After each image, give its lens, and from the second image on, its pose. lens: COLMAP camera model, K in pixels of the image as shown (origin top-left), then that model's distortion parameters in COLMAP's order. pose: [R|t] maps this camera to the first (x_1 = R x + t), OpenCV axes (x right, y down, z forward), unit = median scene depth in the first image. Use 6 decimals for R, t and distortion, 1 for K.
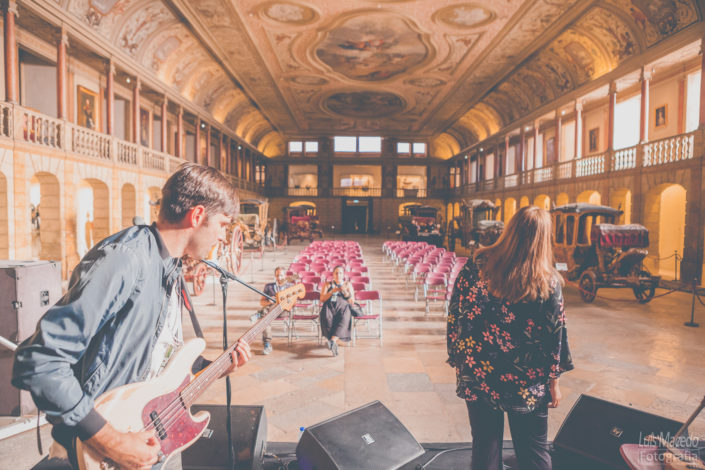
lens RADIAL K [[472.6, 0, 356.1], [0, 472.6, 232.5], [0, 0, 1]] dist [-0.049578, 0.020012]
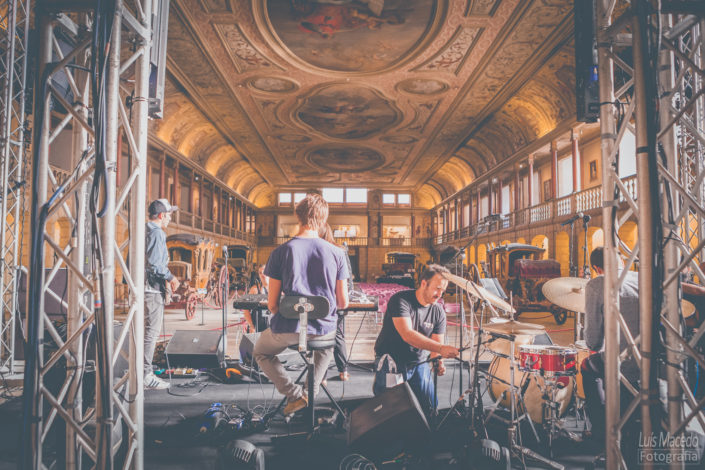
lens RADIAL K [[472.6, 0, 347.6], [0, 472.6, 238.1], [0, 0, 1]] dist [-0.049578, 0.020012]
pose [[0.999999, -0.001480, 0.000873, 0.030749], [0.001556, 0.995502, -0.094723, 0.019176], [-0.000728, 0.094725, 0.995503, -0.098730]]
